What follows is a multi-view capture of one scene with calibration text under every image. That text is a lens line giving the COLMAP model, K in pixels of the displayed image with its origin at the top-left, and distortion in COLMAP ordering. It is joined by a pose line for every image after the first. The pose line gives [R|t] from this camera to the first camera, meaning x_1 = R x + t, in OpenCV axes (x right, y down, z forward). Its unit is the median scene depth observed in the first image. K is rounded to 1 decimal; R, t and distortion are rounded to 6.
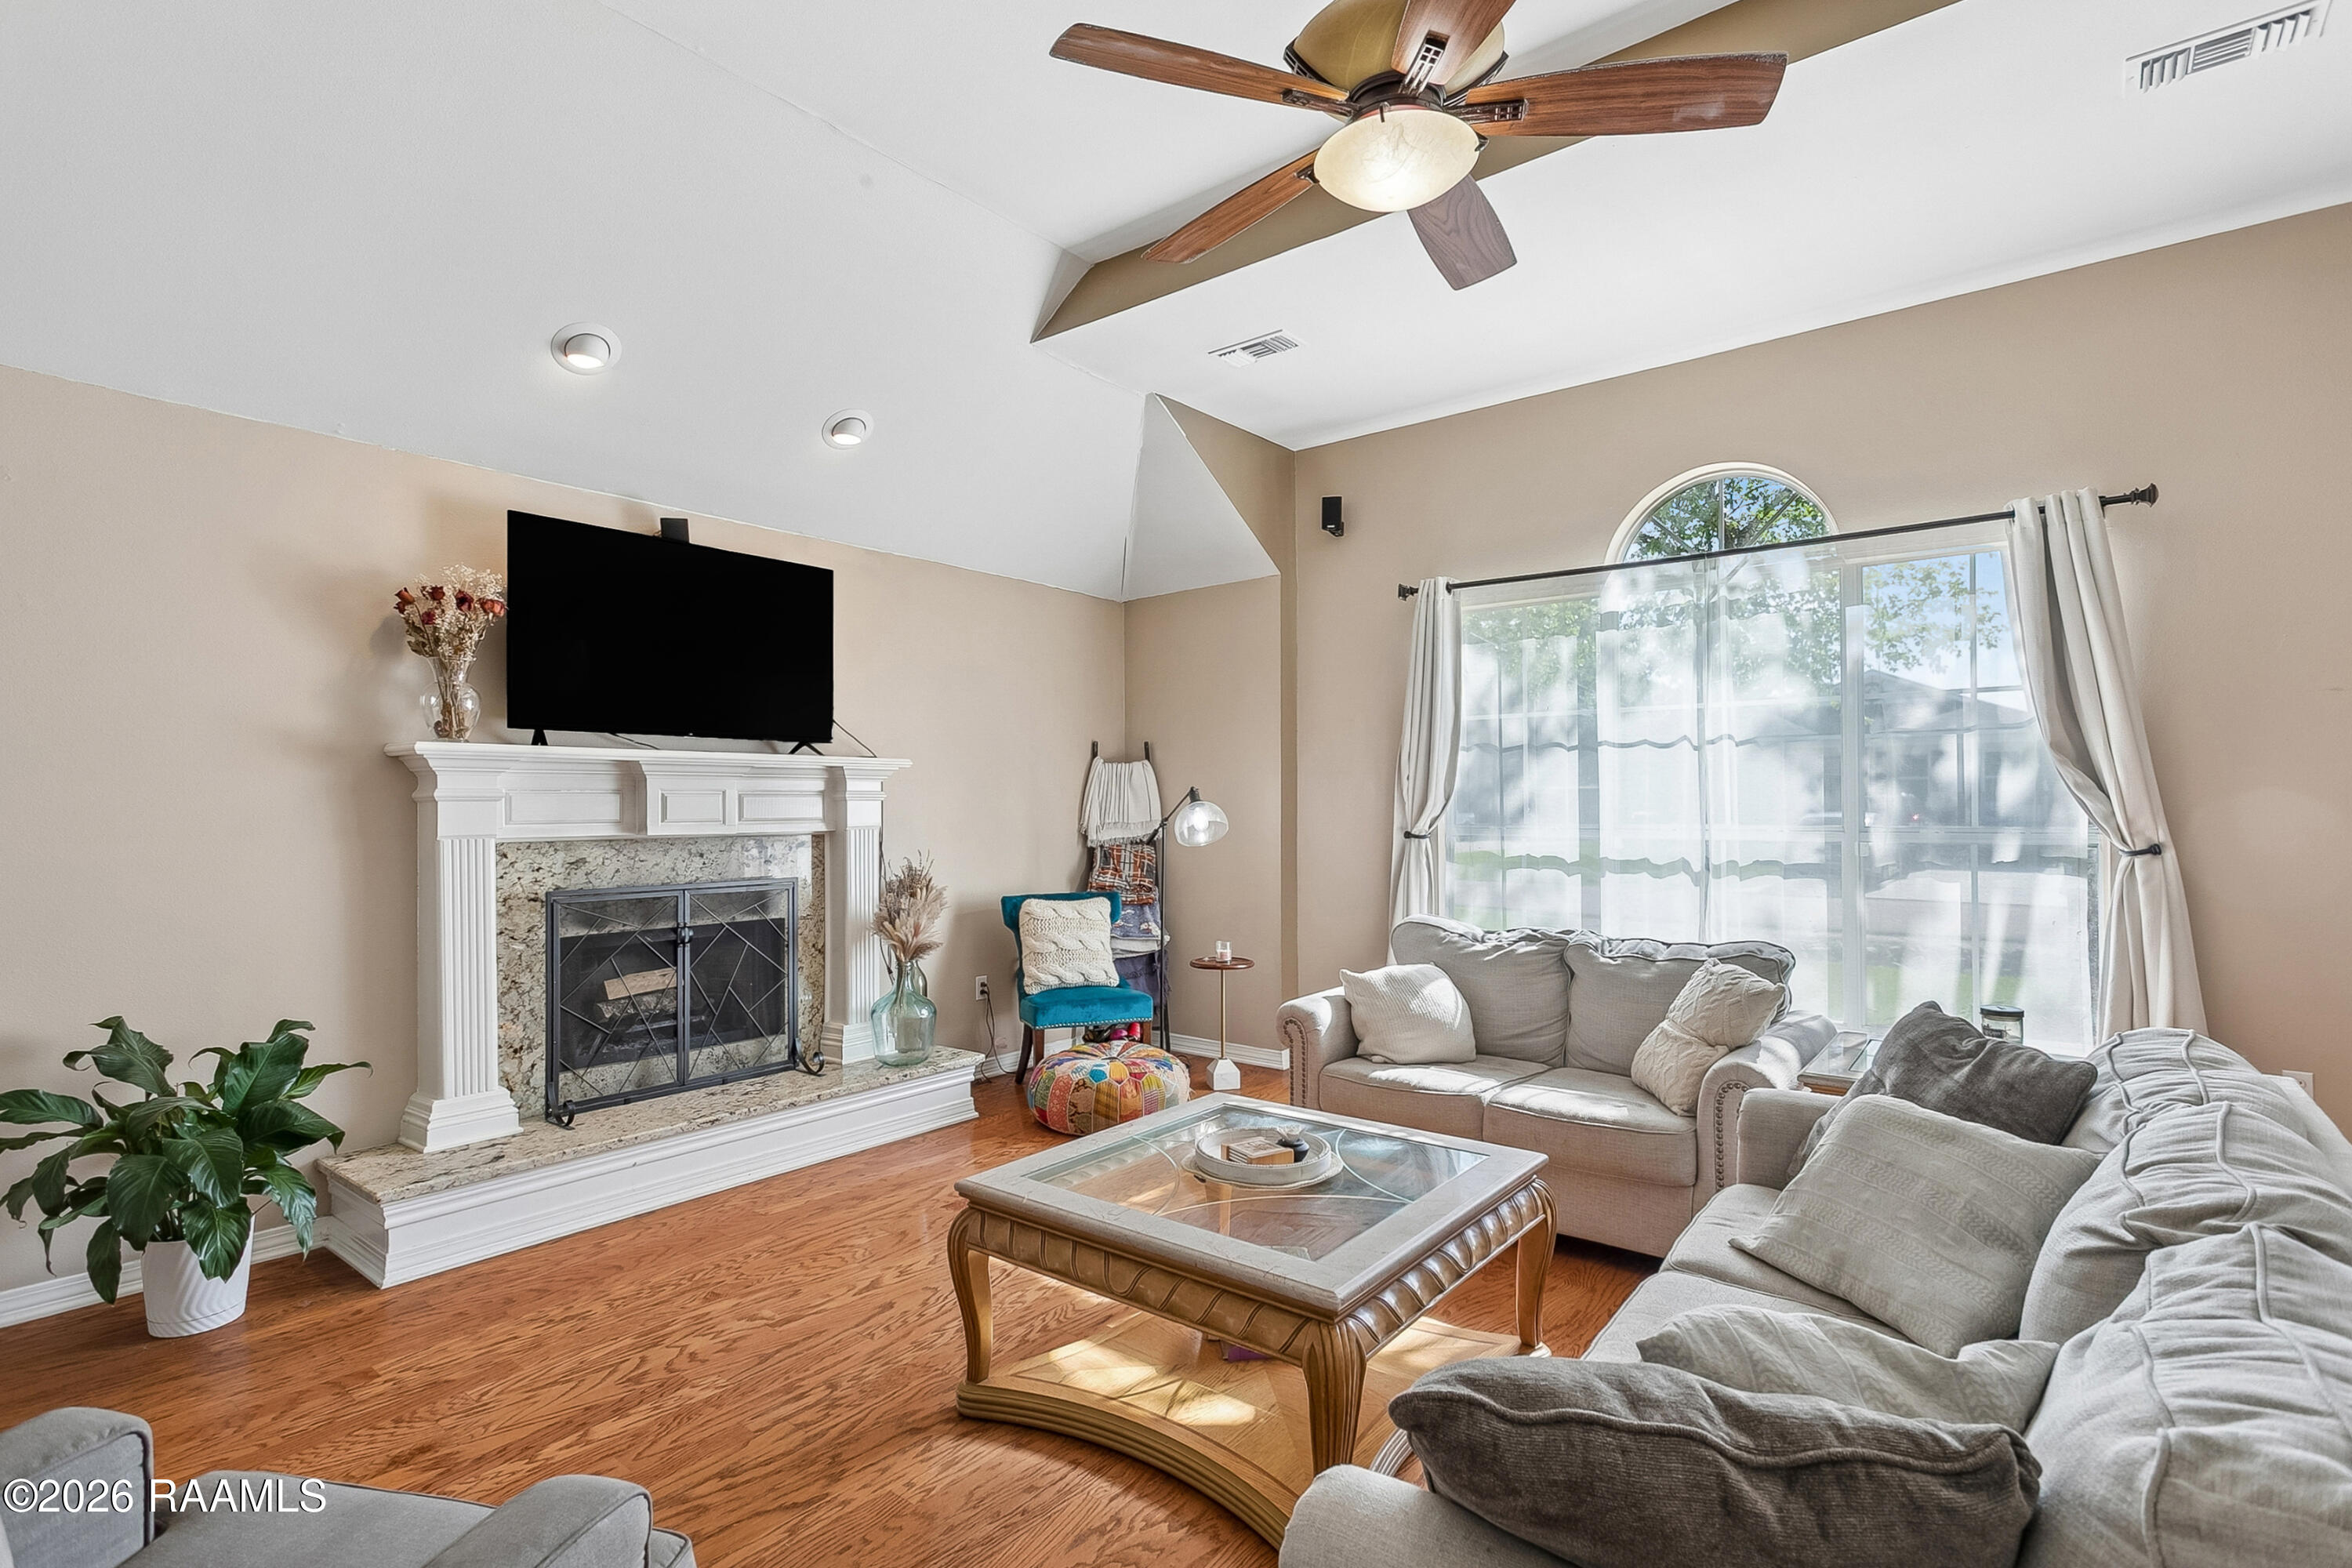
lens RADIAL K [[1116.0, 0, 1160.5], [0, 1116.0, 792.5], [0, 0, 1]] dist [-0.003338, -0.000136]
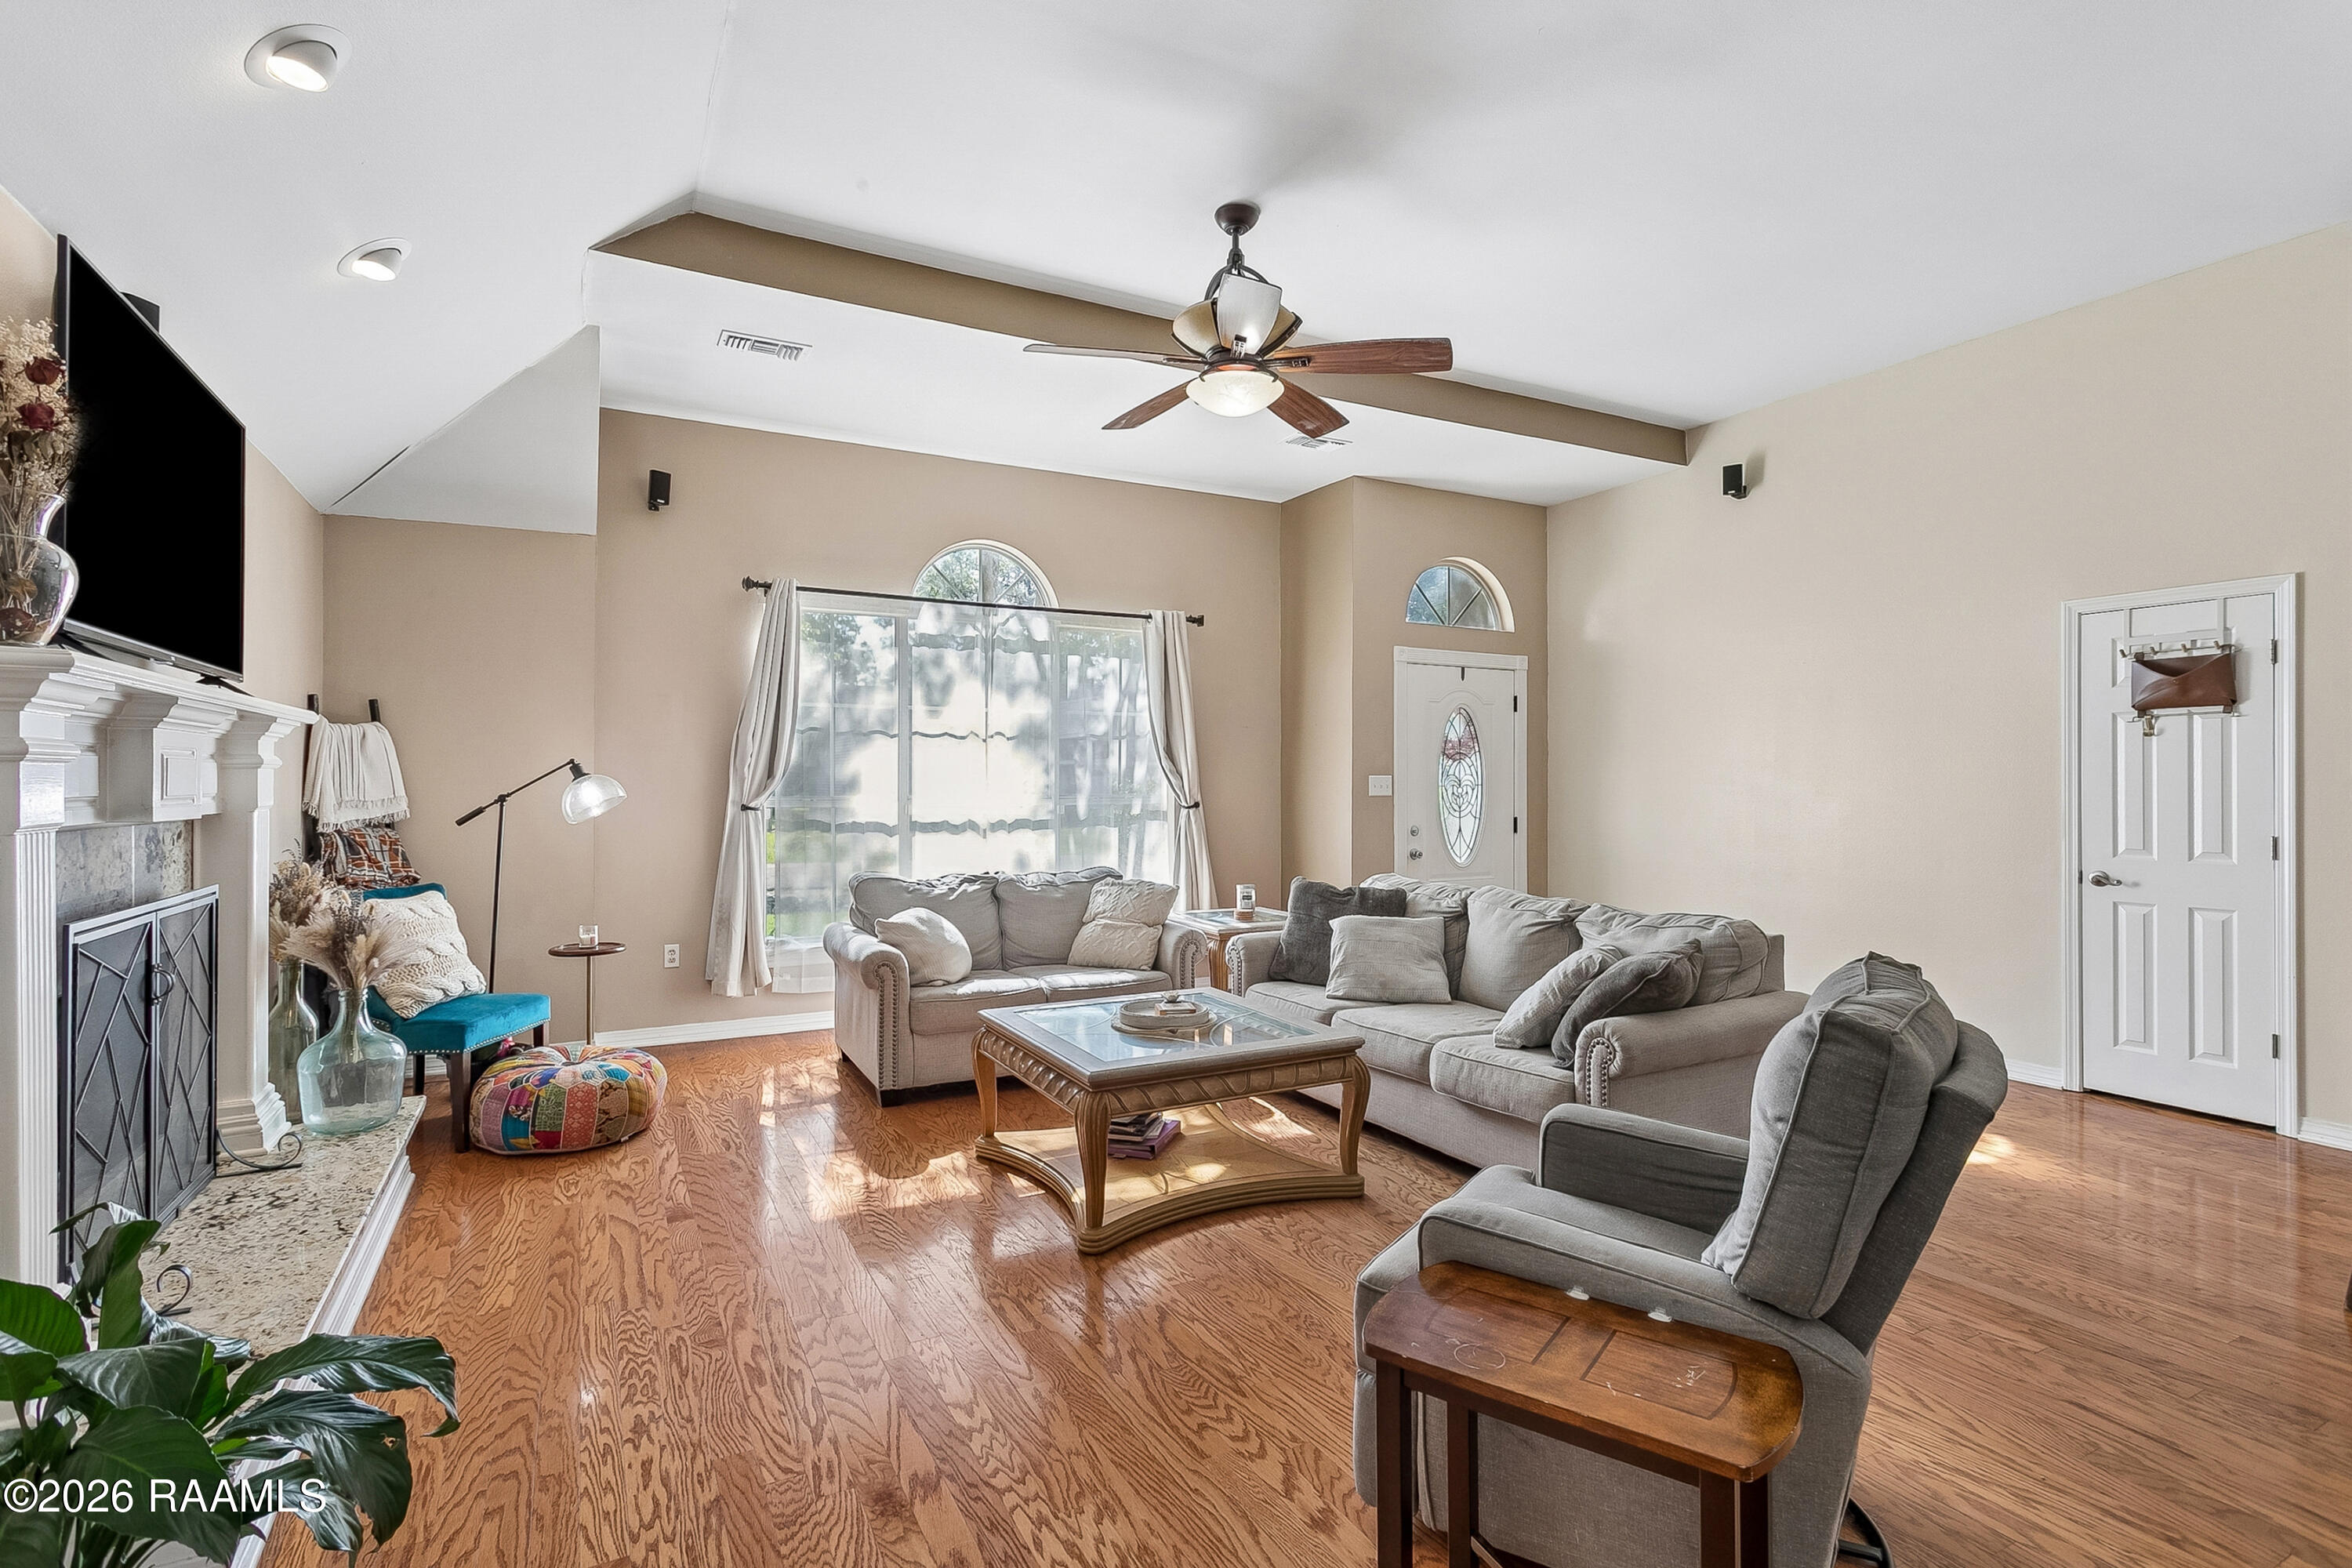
lens RADIAL K [[1116.0, 0, 1160.5], [0, 1116.0, 774.9], [0, 0, 1]] dist [-0.003338, -0.000136]
pose [[0.398372, 0.010404, 0.917165, -0.743993], [-0.013264, 0.999896, -0.005581, 0.008250], [-0.917128, -0.009942, 0.398469, 0.240467]]
